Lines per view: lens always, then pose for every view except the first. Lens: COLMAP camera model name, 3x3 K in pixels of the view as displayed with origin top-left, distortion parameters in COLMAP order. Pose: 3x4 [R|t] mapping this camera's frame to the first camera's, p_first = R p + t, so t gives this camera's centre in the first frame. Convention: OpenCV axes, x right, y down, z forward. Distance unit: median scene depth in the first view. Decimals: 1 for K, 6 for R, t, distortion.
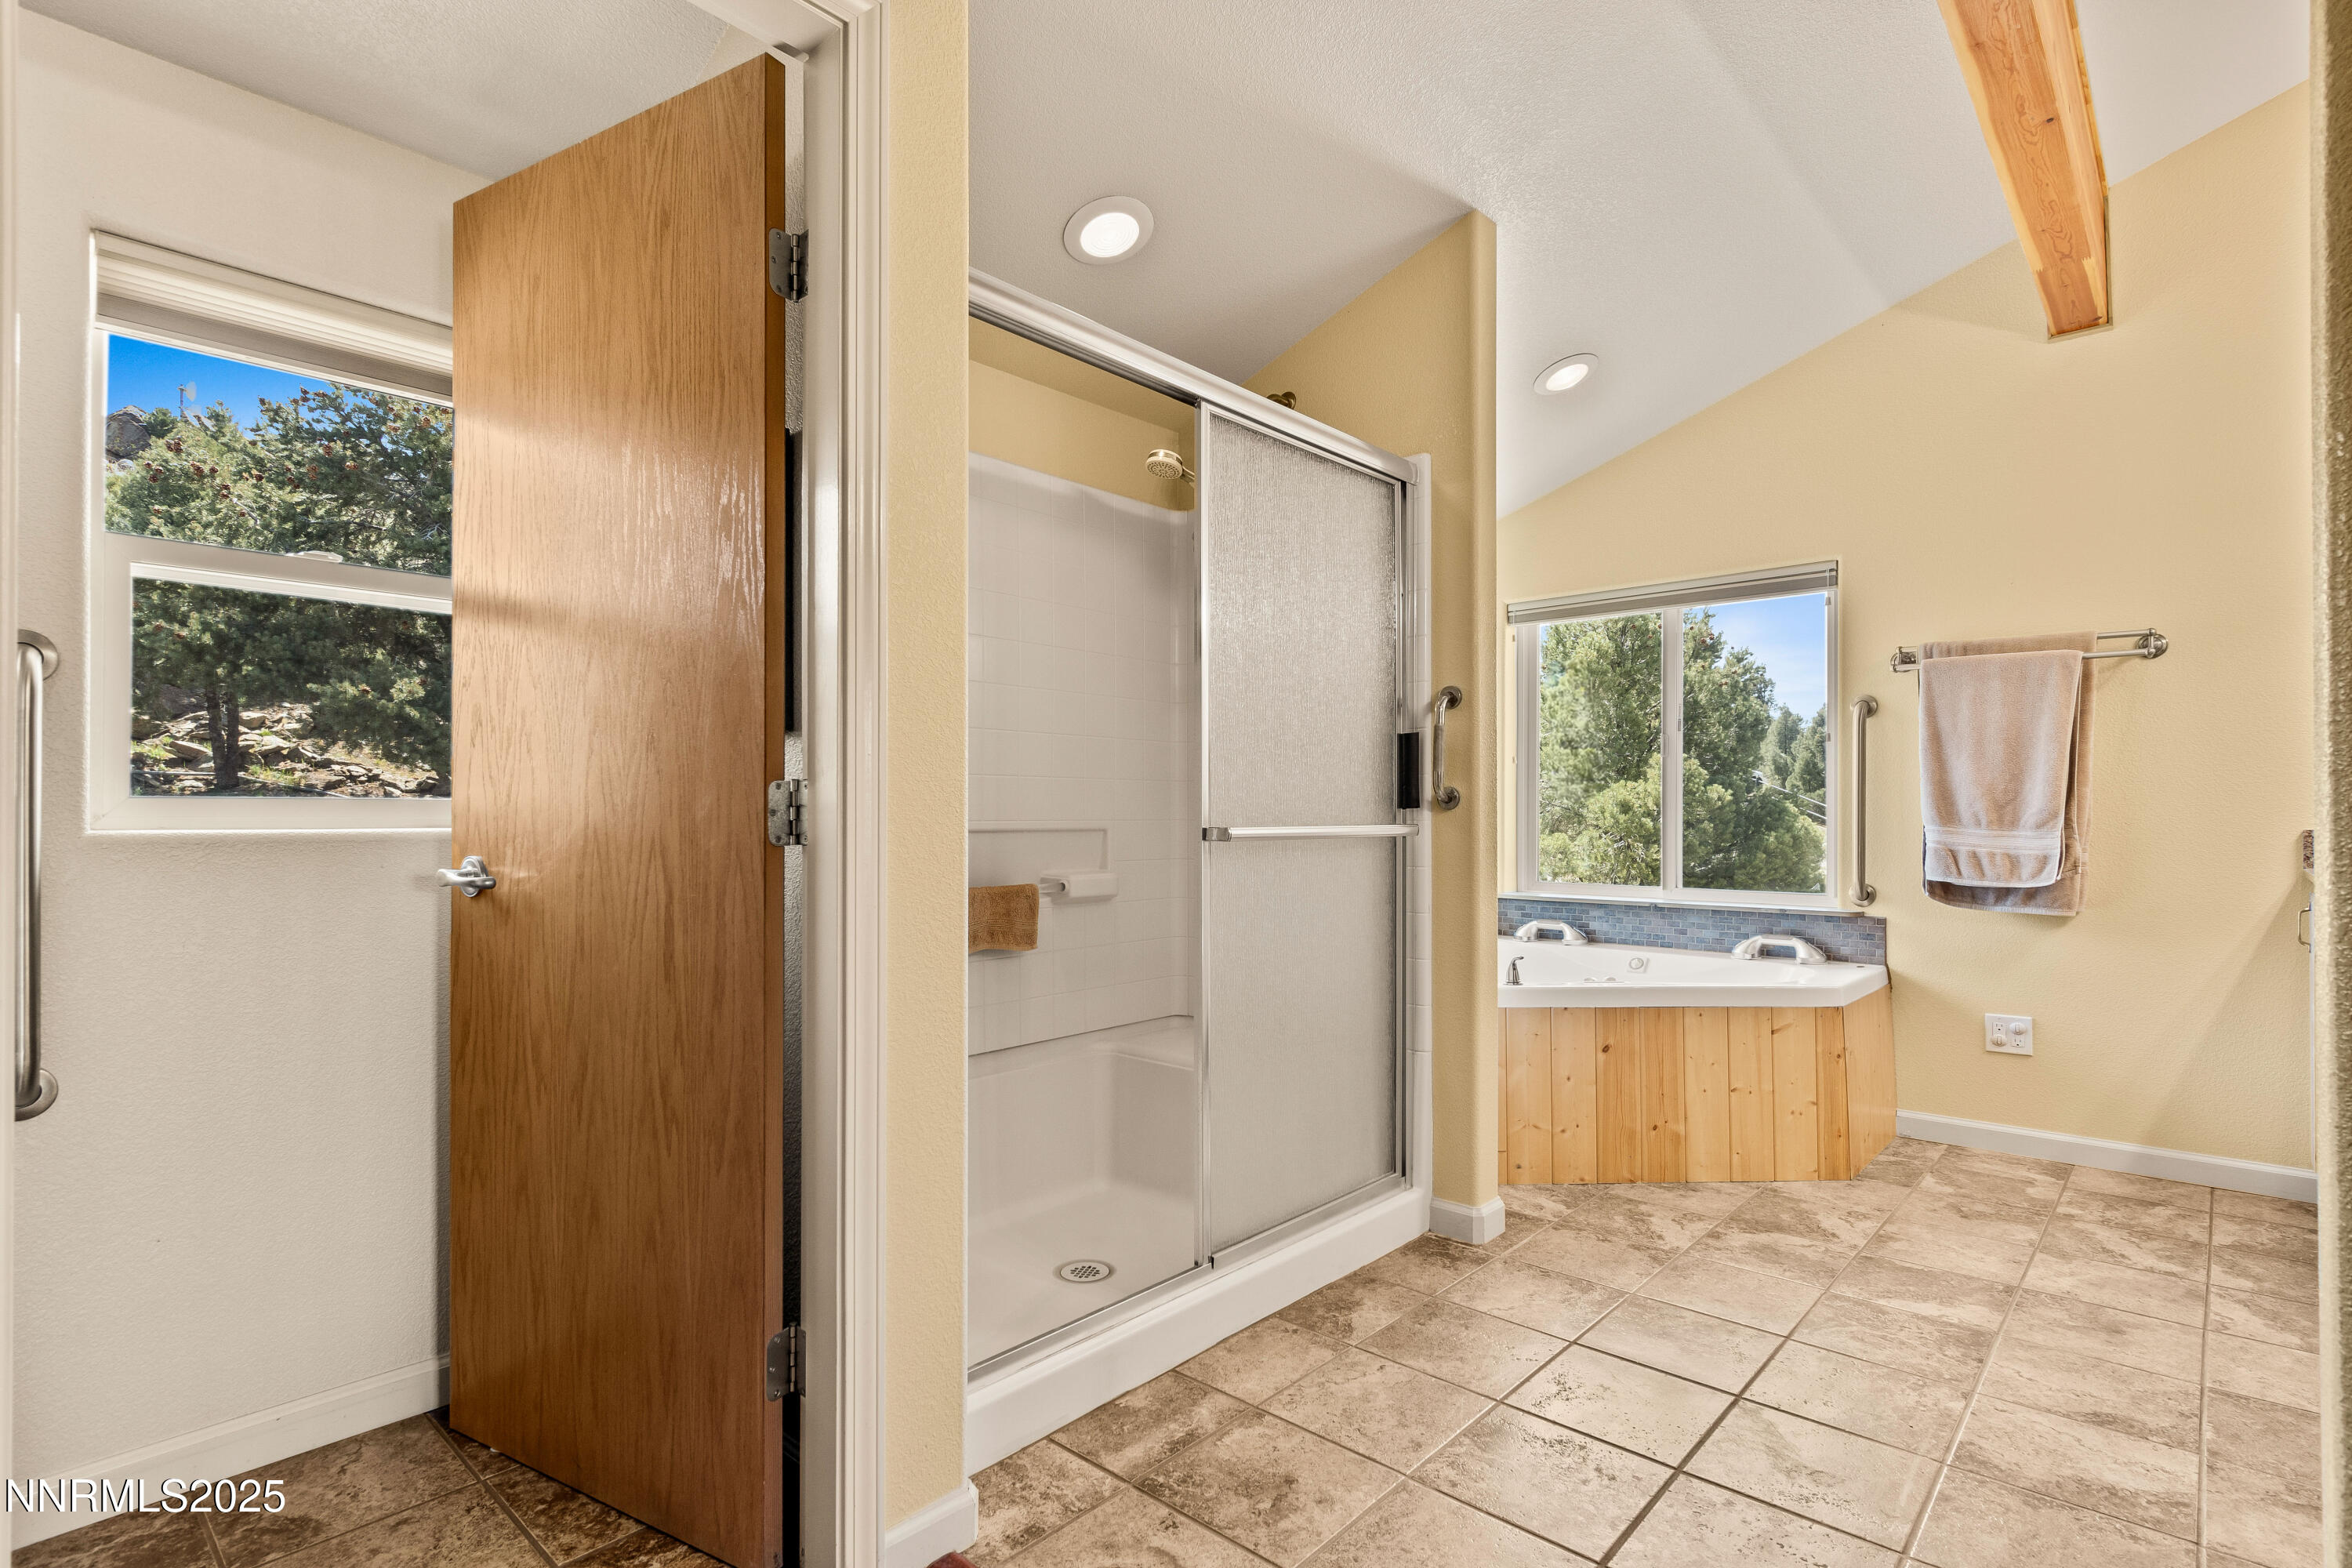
lens RADIAL K [[1130.9, 0, 1173.2], [0, 1130.9, 805.3], [0, 0, 1]] dist [0.000442, -0.000215]
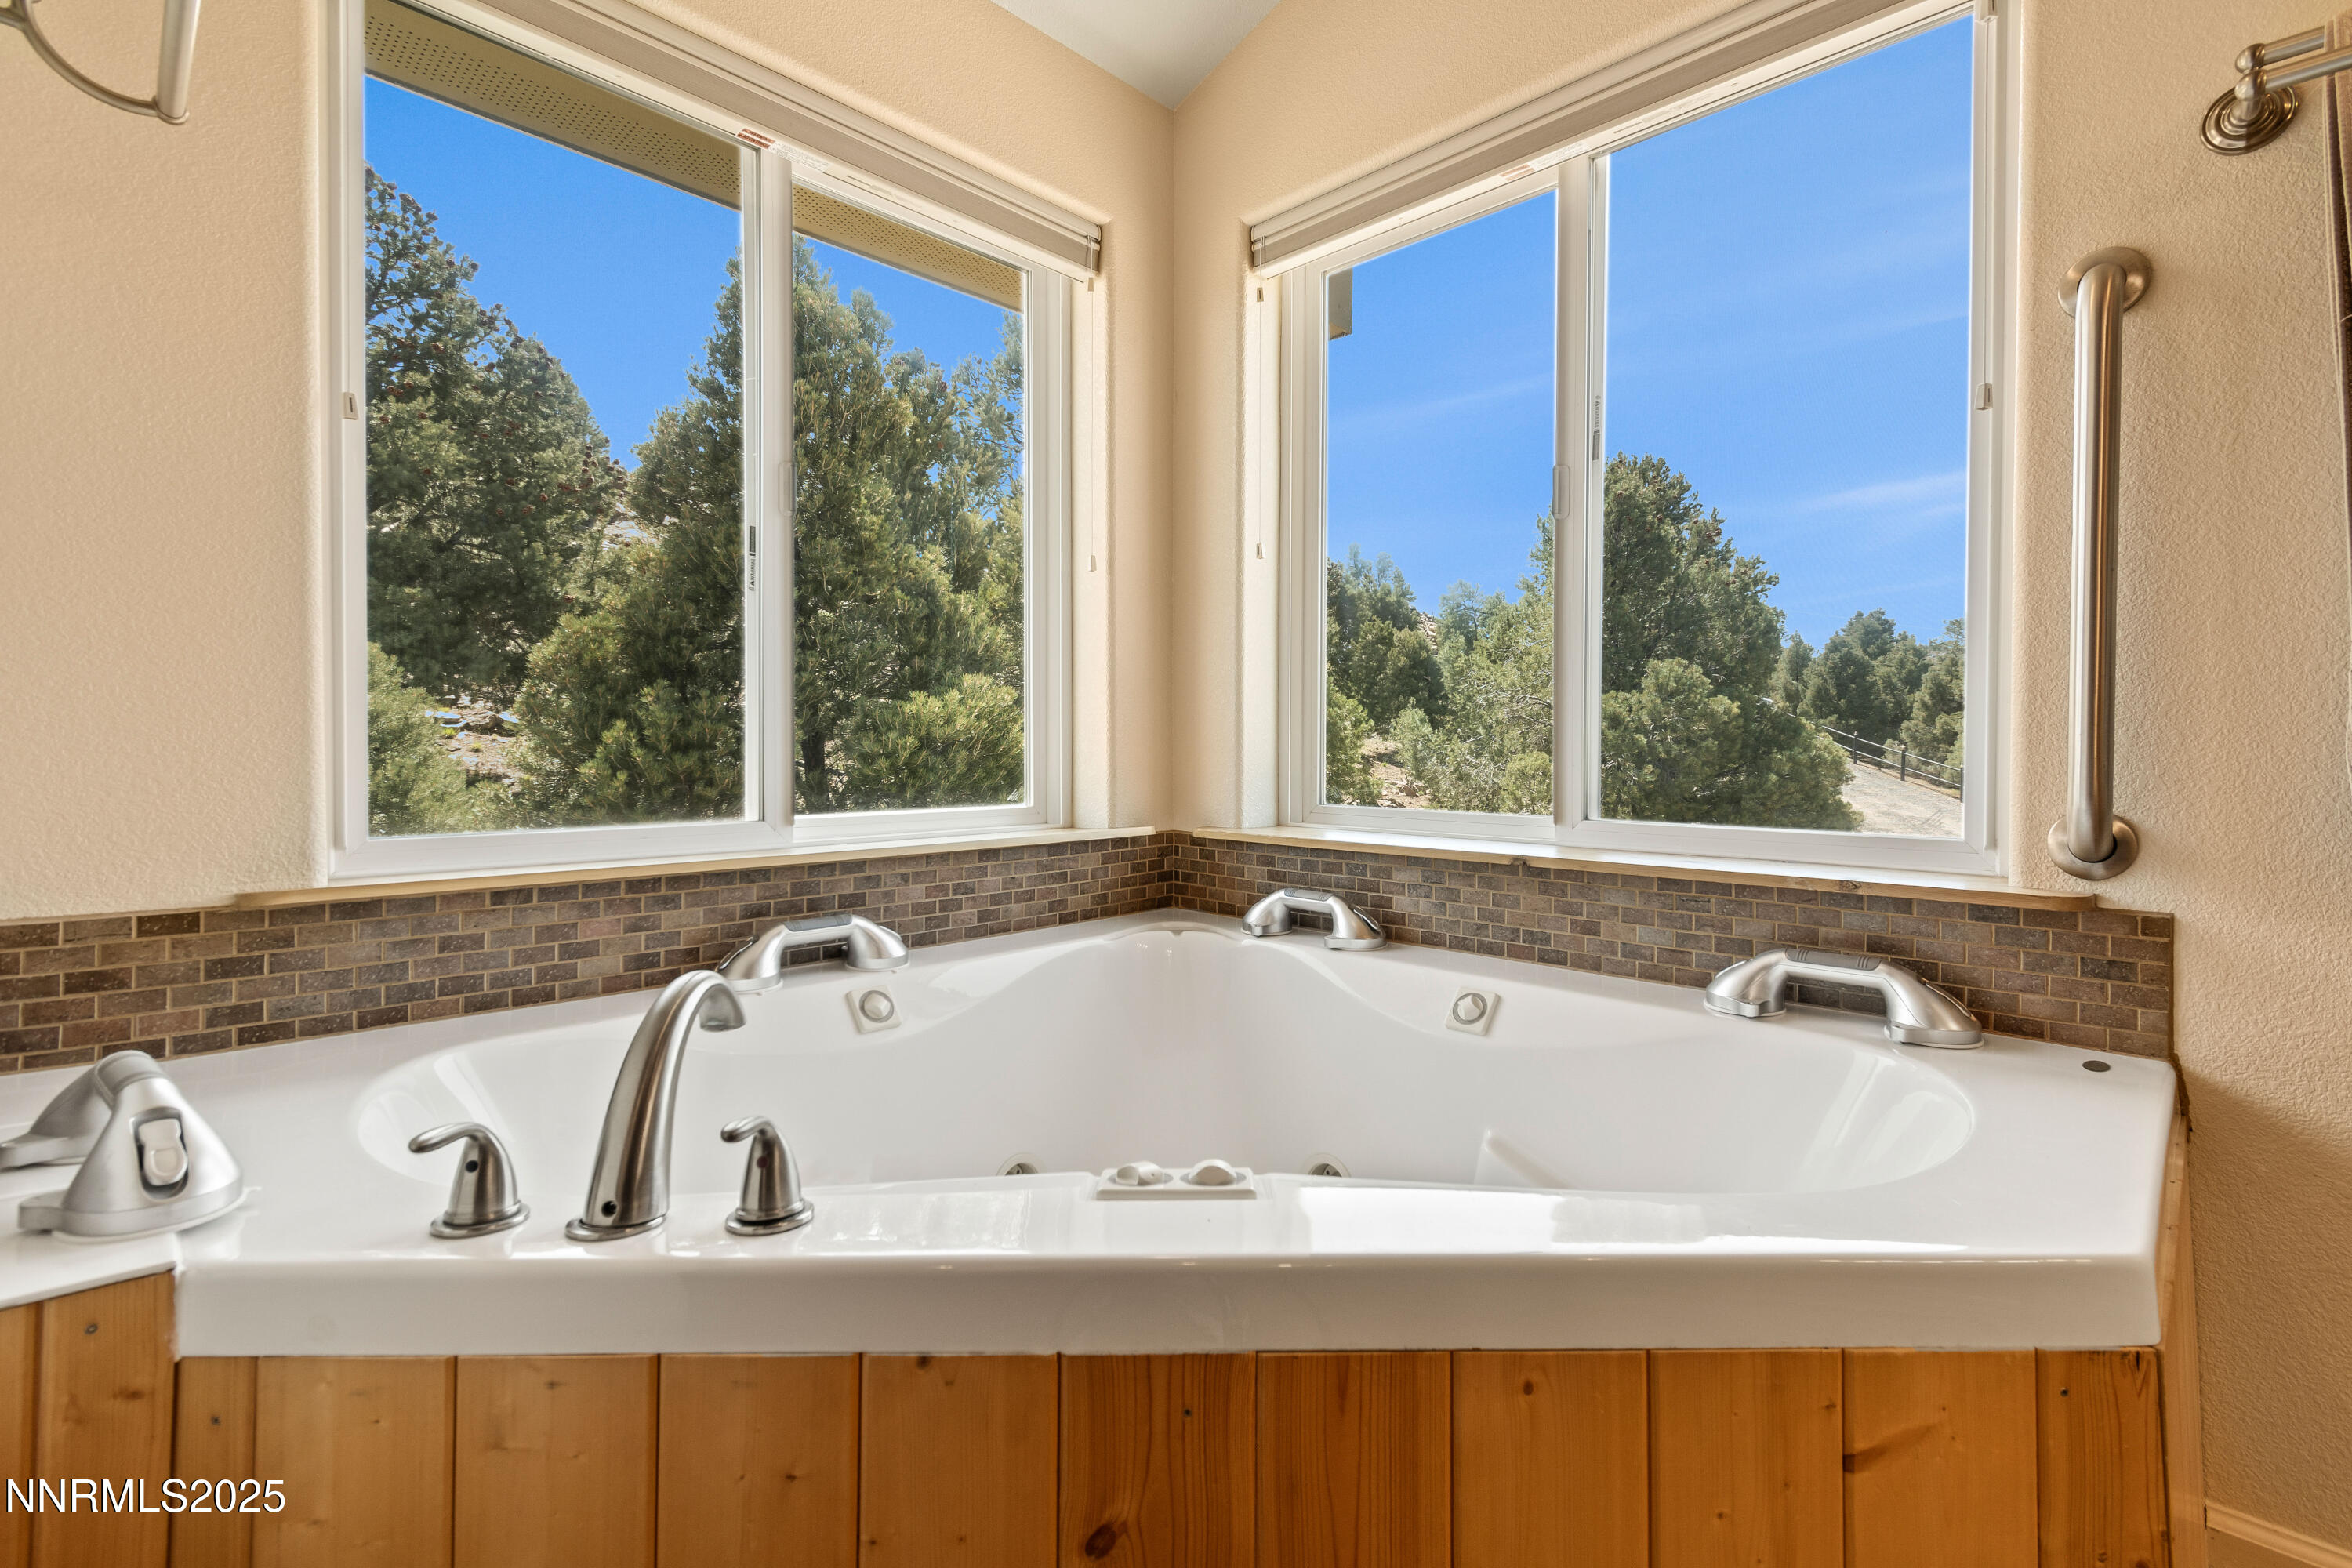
lens RADIAL K [[1057.7, 0, 1179.8], [0, 1057.7, 760.5], [0, 0, 1]] dist [0.003235, -0.001128]
pose [[0.999556, 0.001630, -0.029739, 0.302893], [-0.000896, 0.999695, 0.024684, 0.040388], [0.029770, -0.024647, 0.999253, 0.593272]]
